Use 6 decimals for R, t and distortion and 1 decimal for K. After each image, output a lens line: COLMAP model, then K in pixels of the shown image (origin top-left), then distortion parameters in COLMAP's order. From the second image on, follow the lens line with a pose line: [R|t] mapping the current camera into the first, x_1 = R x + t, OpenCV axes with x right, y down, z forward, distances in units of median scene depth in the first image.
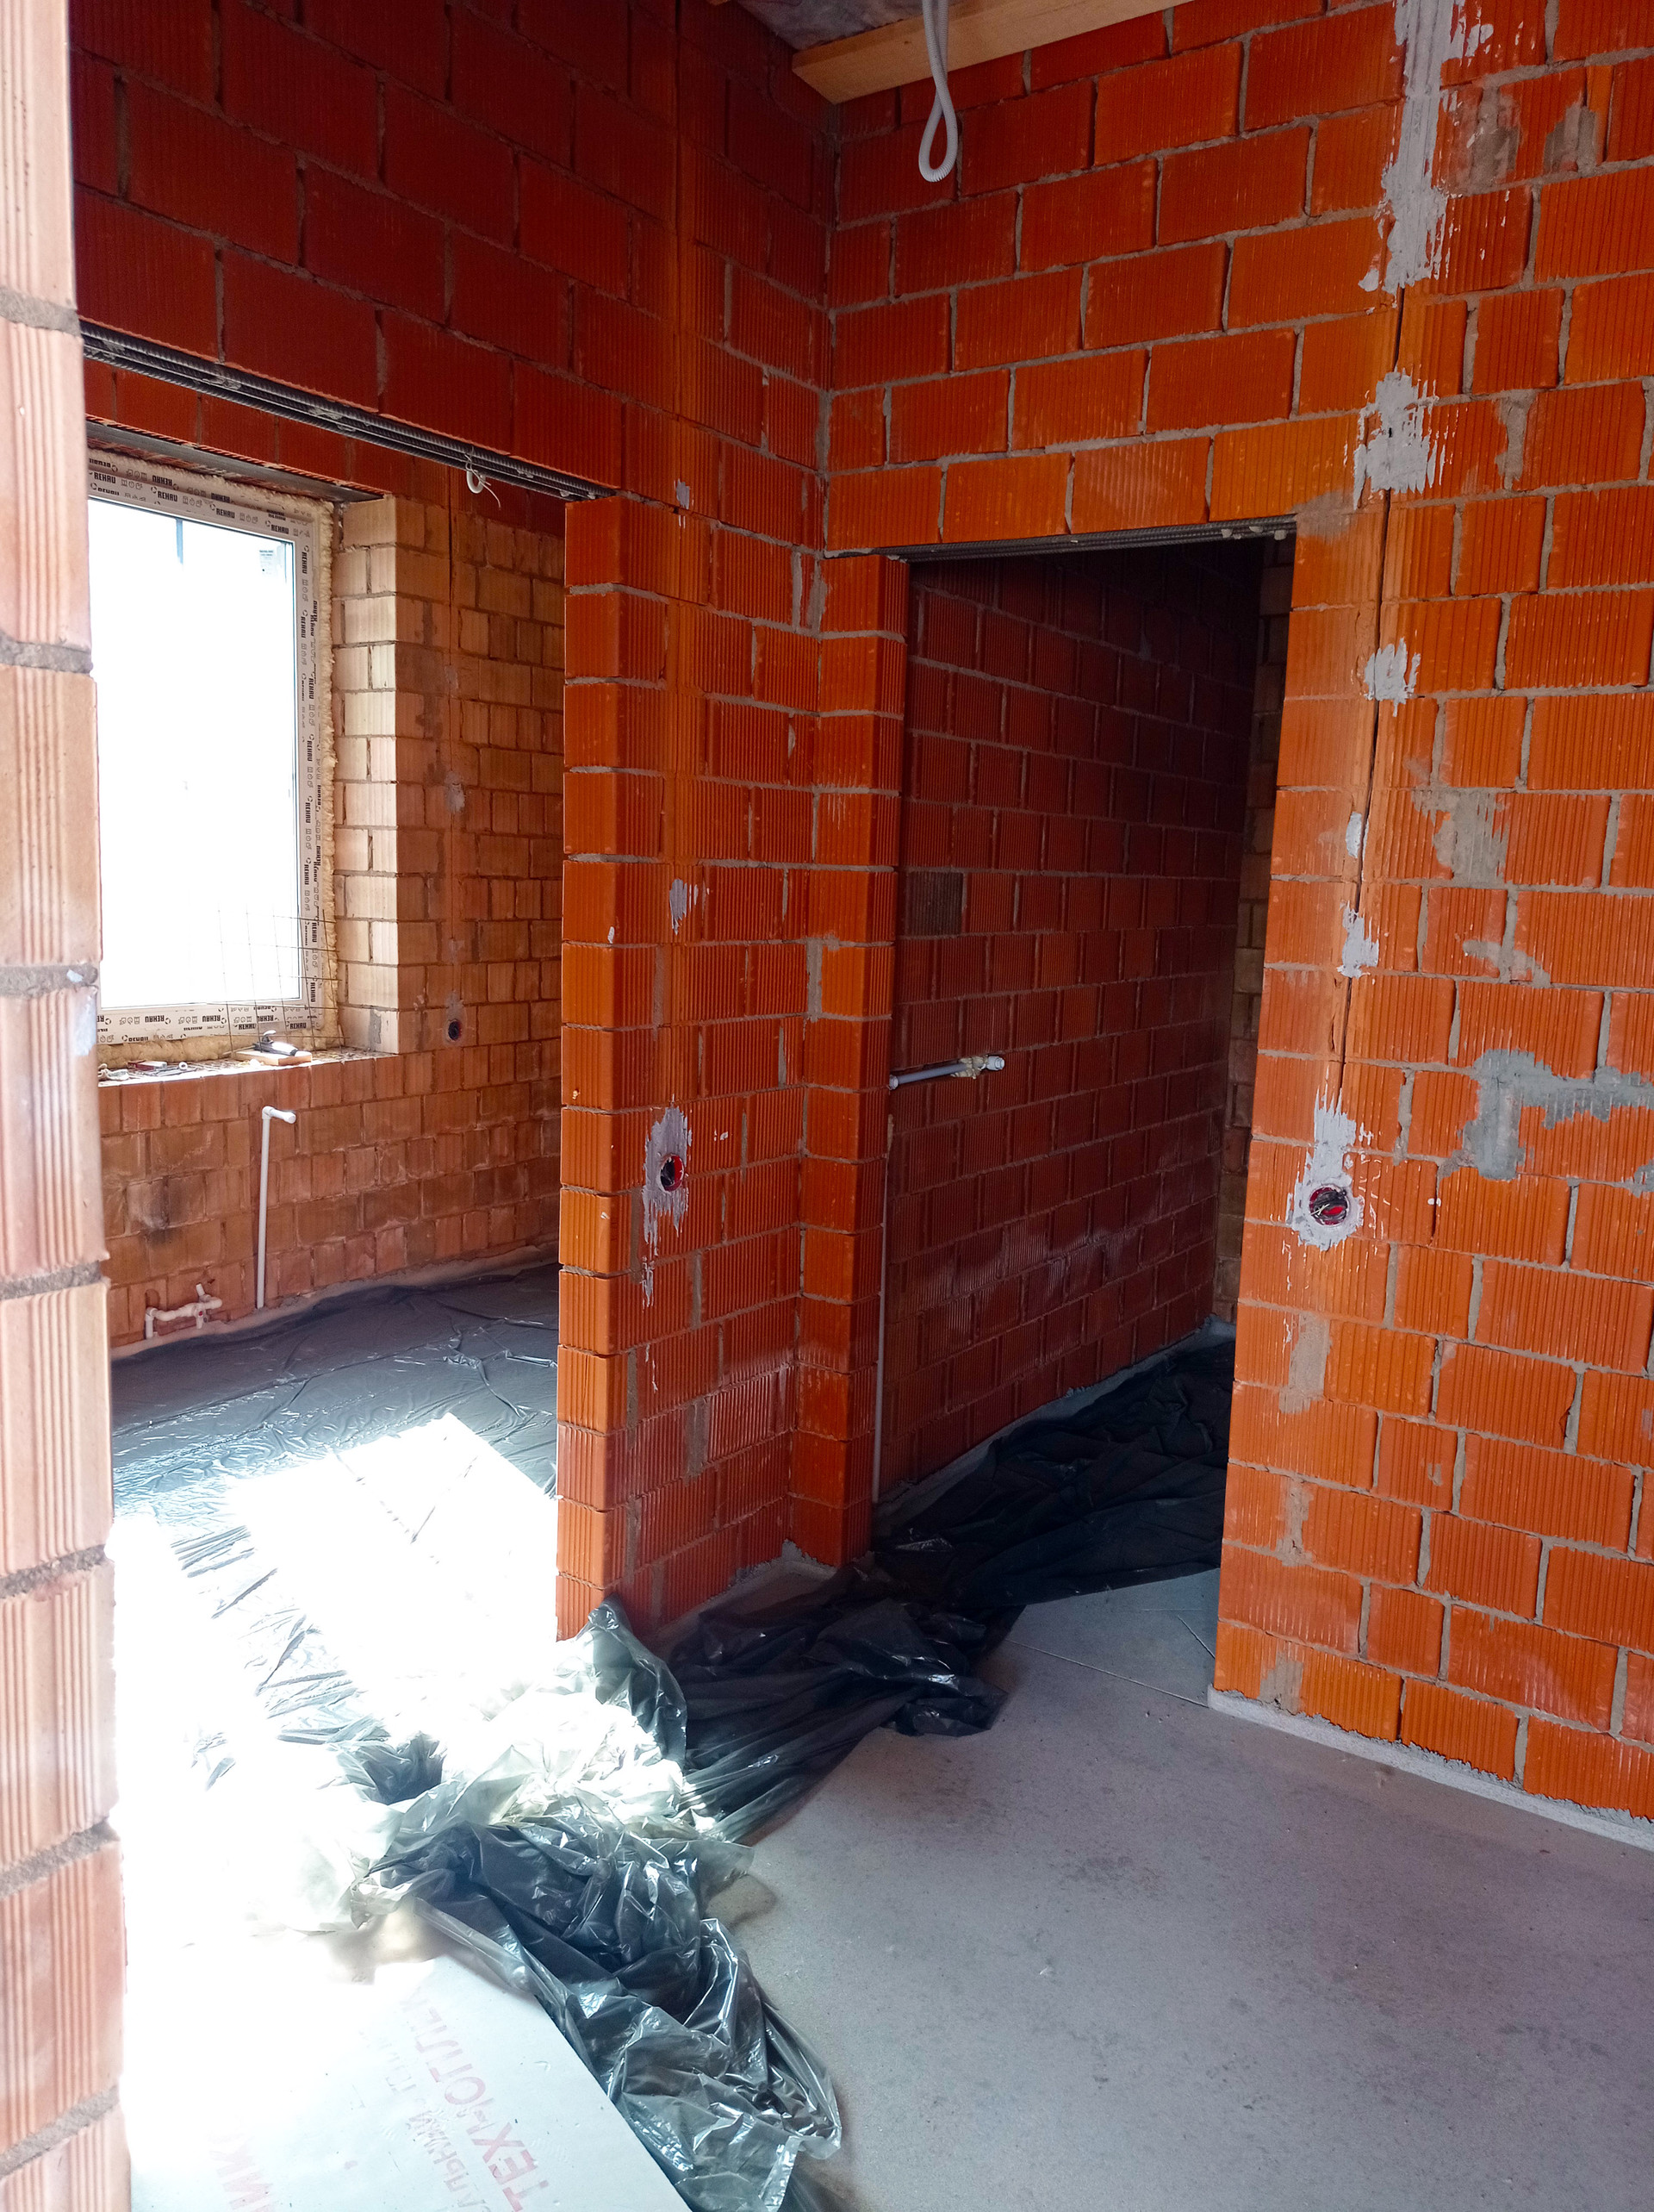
lens RADIAL K [[1632.5, 0, 803.6], [0, 1632.5, 1111.6], [0, 0, 1]] dist [0.026681, -0.020616]
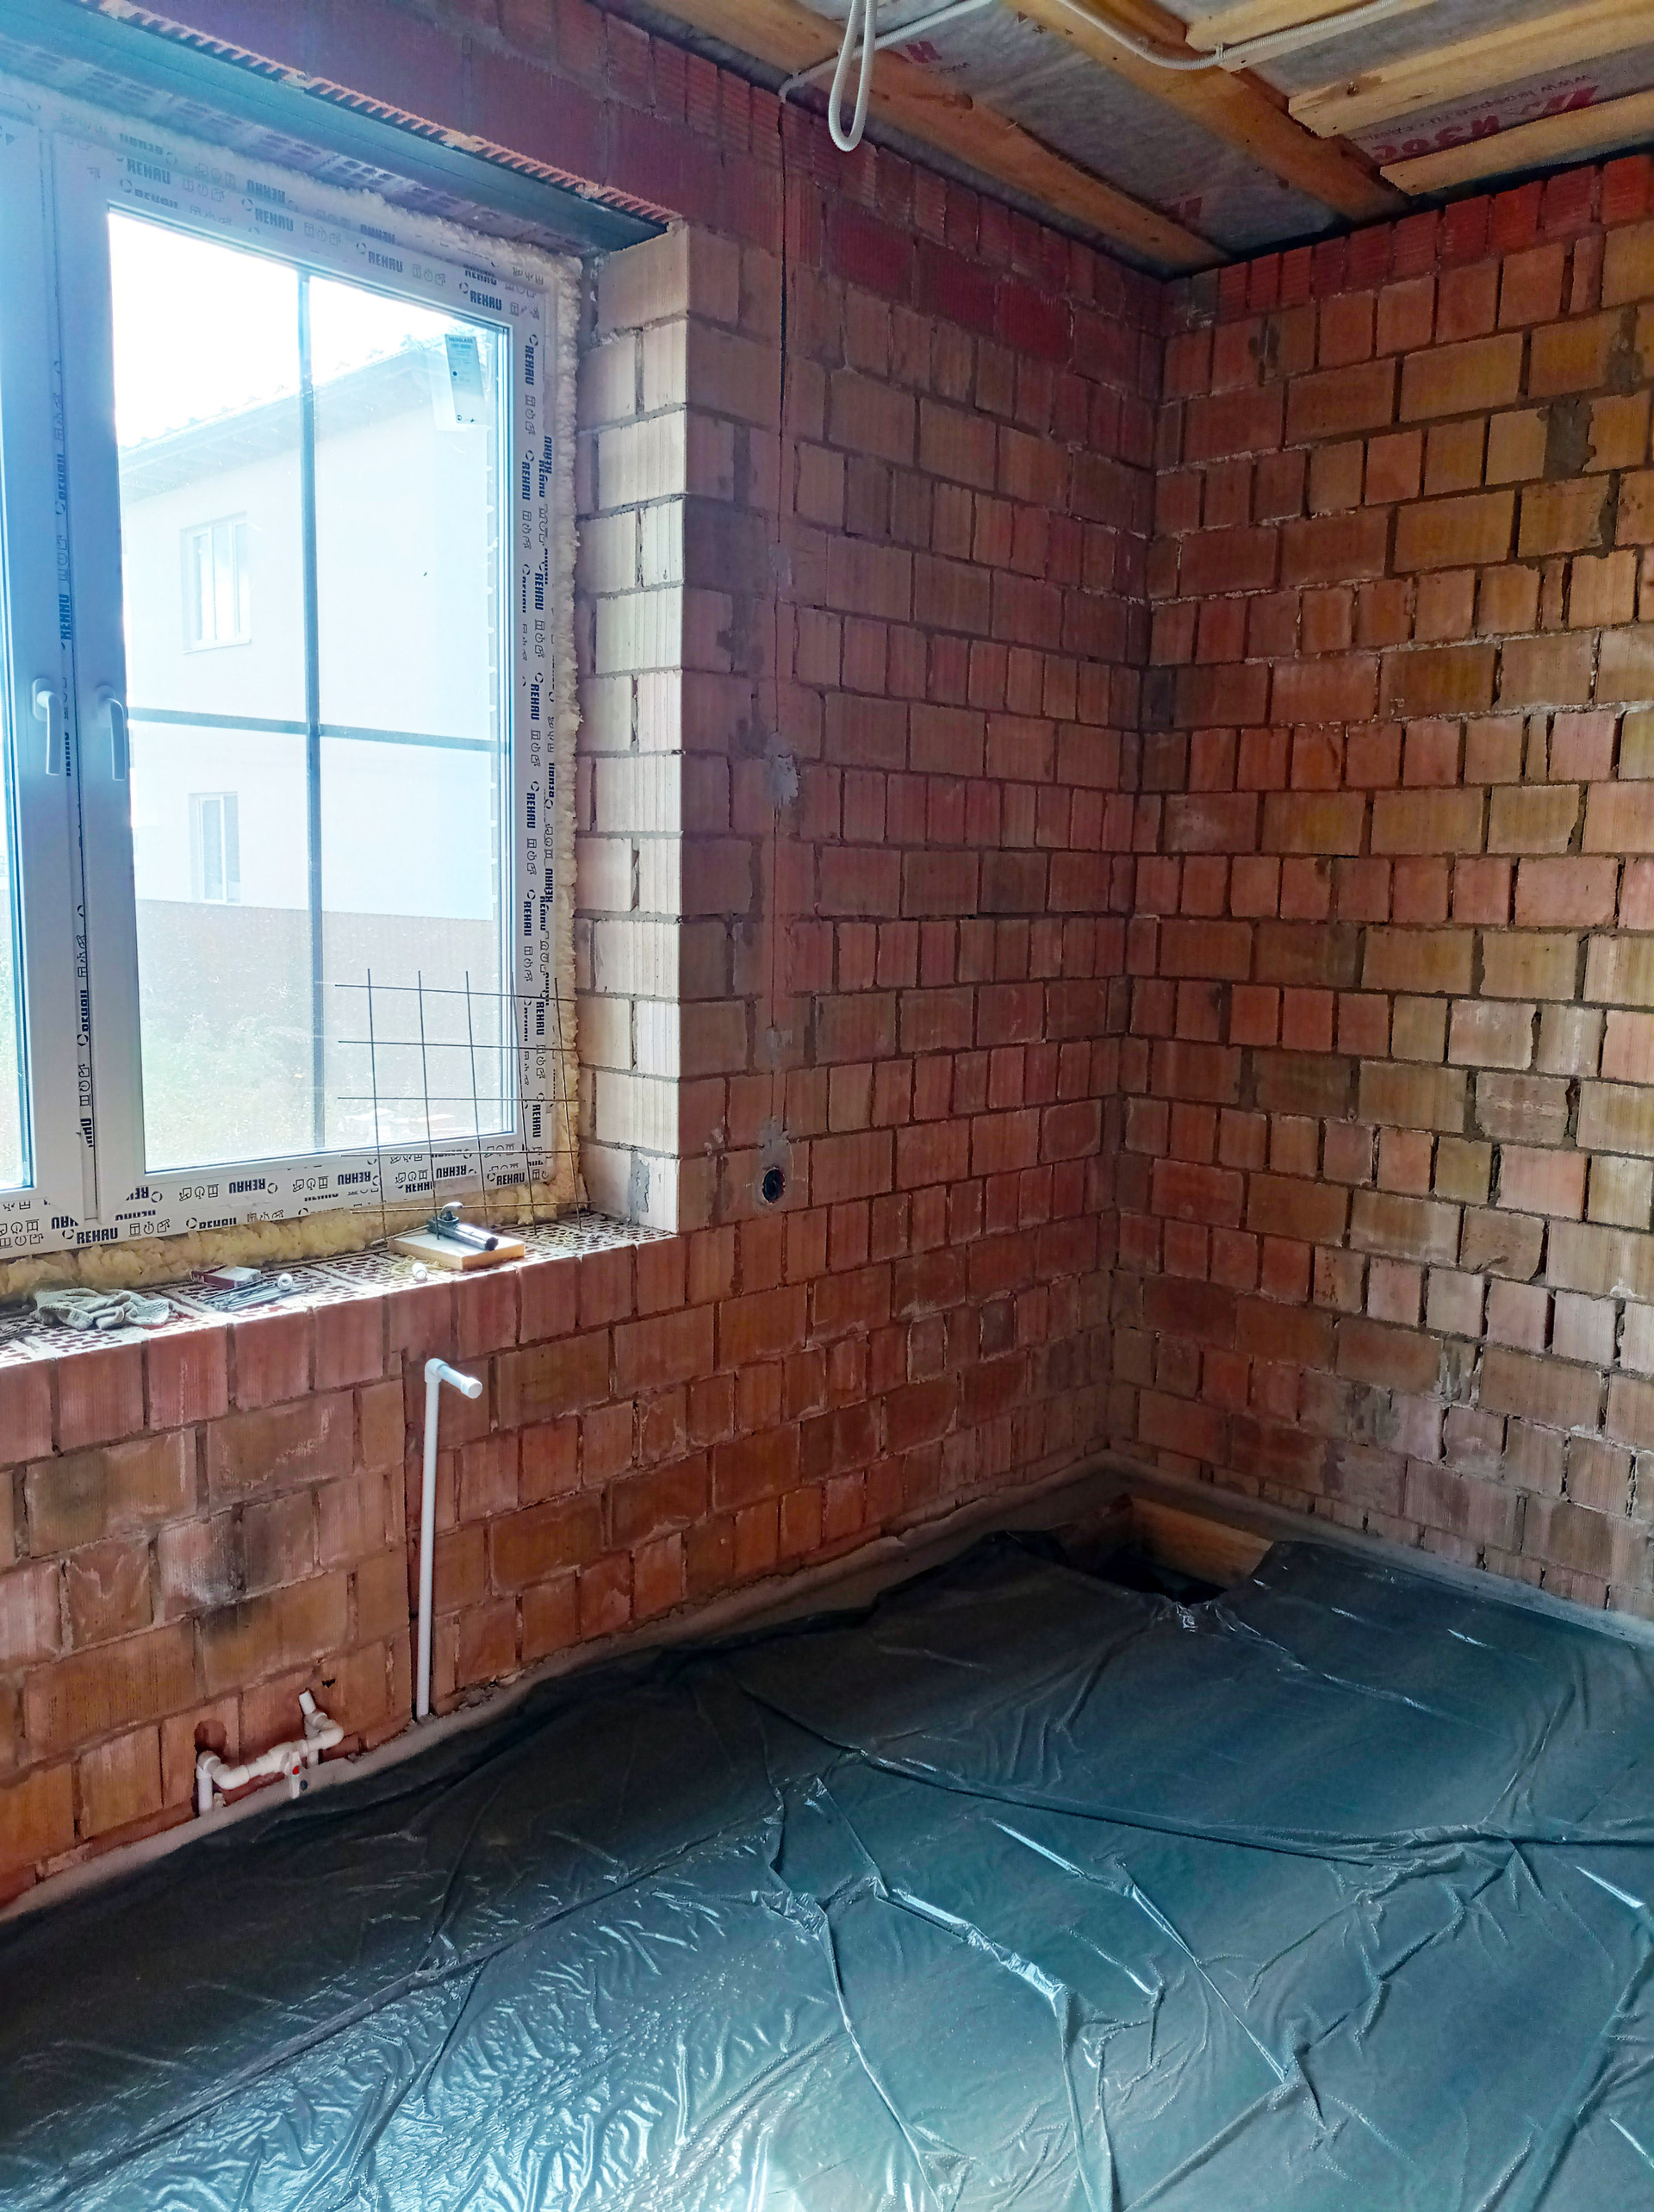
lens RADIAL K [[1632.5, 0, 782.9], [0, 1632.5, 1113.9], [0, 0, 1]] dist [0.026681, -0.020616]
pose [[0.982601, 0.013793, -0.185215, -0.149300], [-0.015647, 0.999841, -0.008553, -0.100165], [0.185068, 0.011303, 0.982661, 0.624677]]
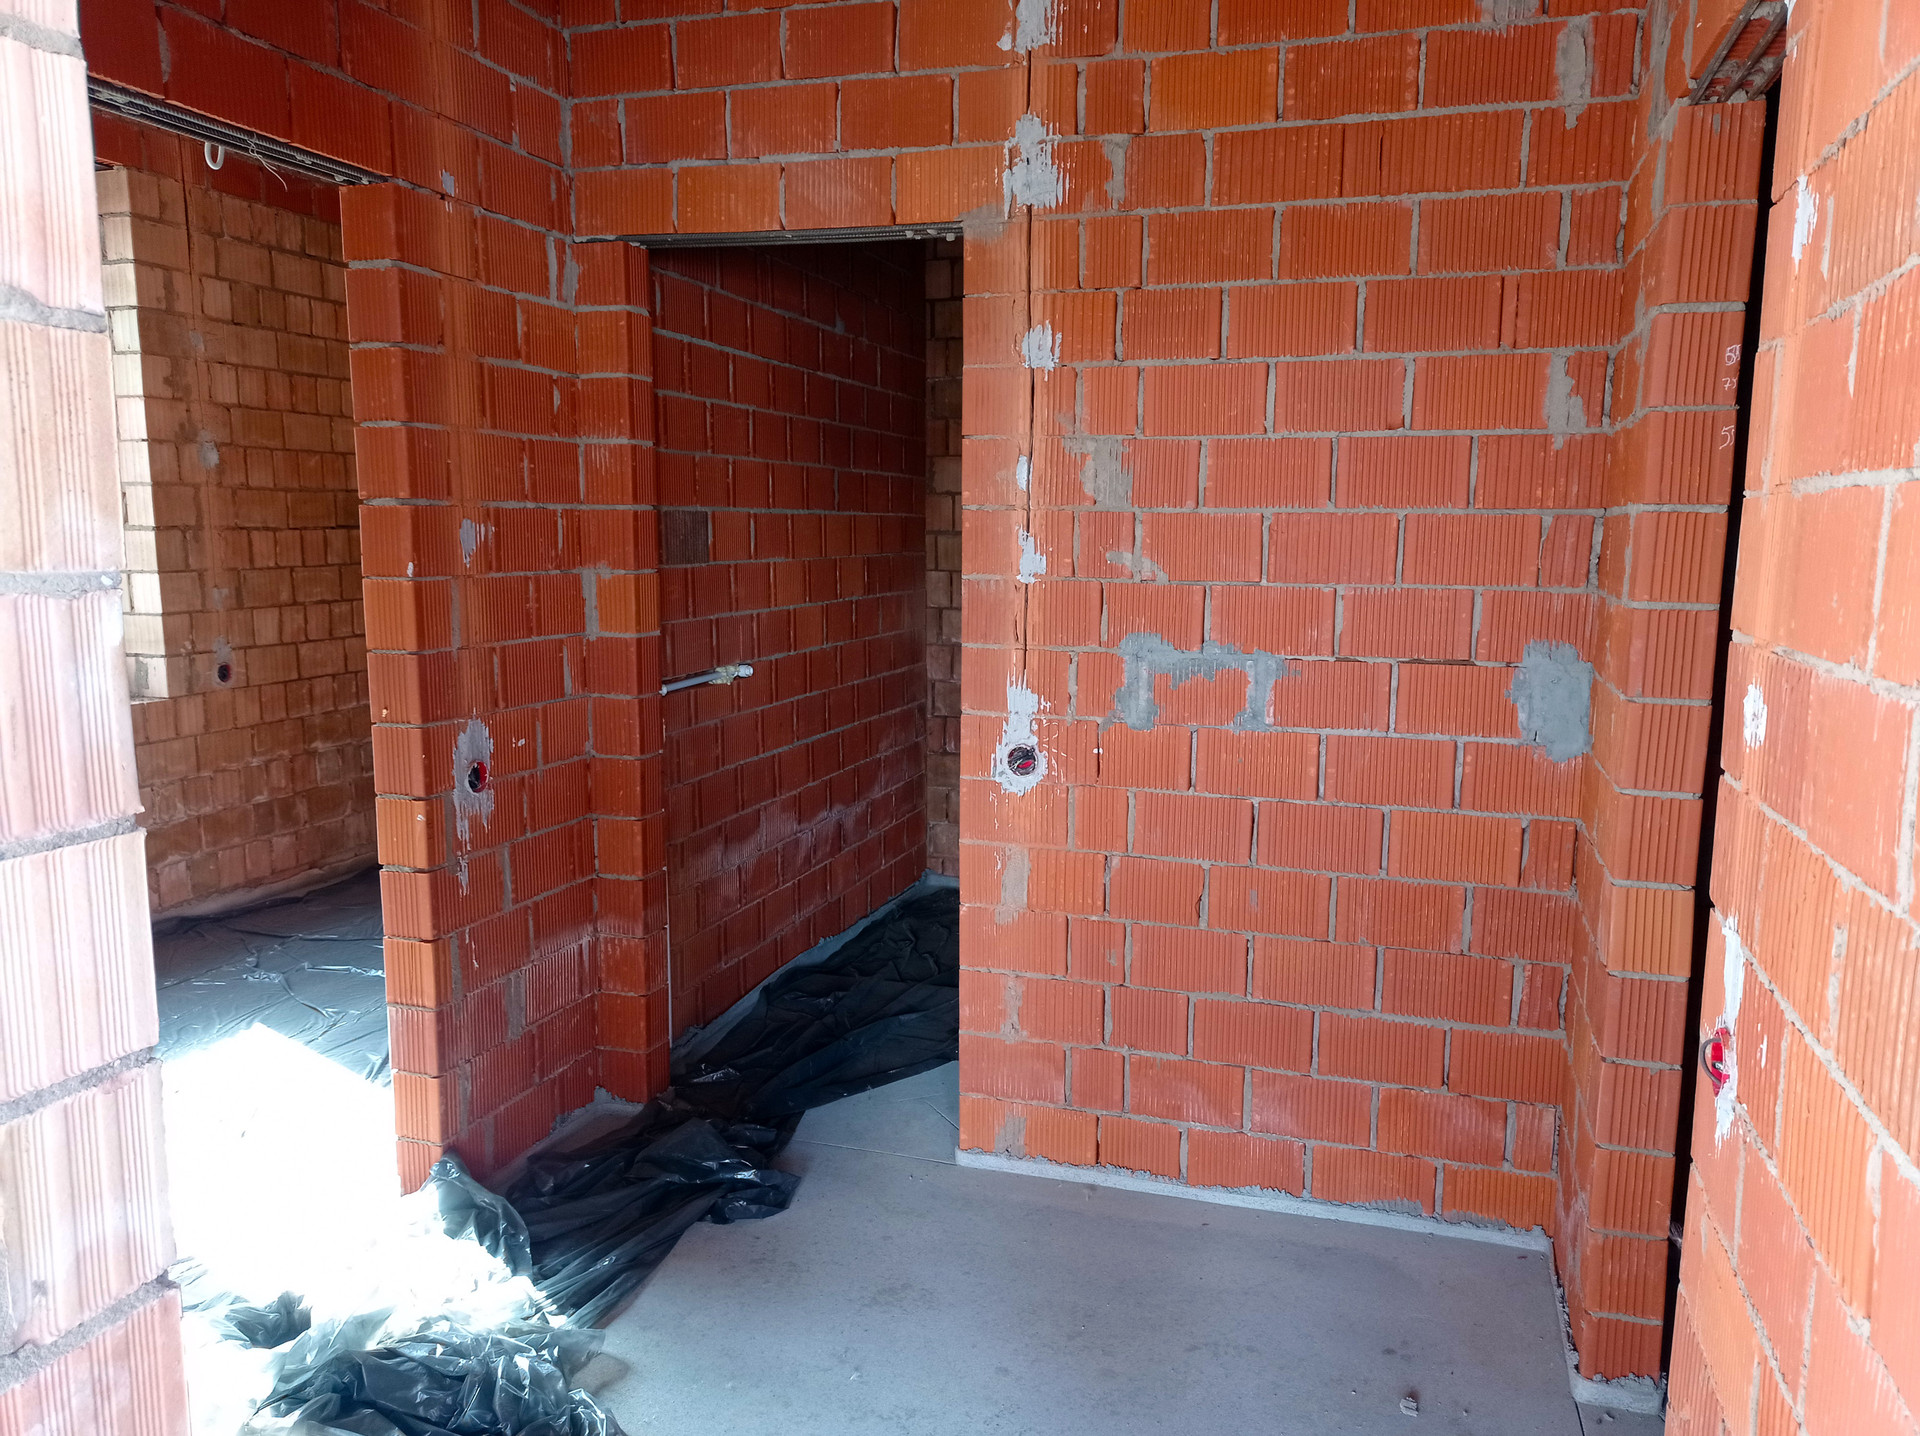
lens RADIAL K [[1417.2, 0, 964.0], [0, 1417.2, 738.4], [0, 0, 1]] dist [0.026681, -0.020616]
pose [[0.956114, -0.069068, 0.284737, -0.028284], [0.066633, 0.997611, 0.018243, 0.011615], [-0.285316, 0.001530, 0.958432, -0.040981]]
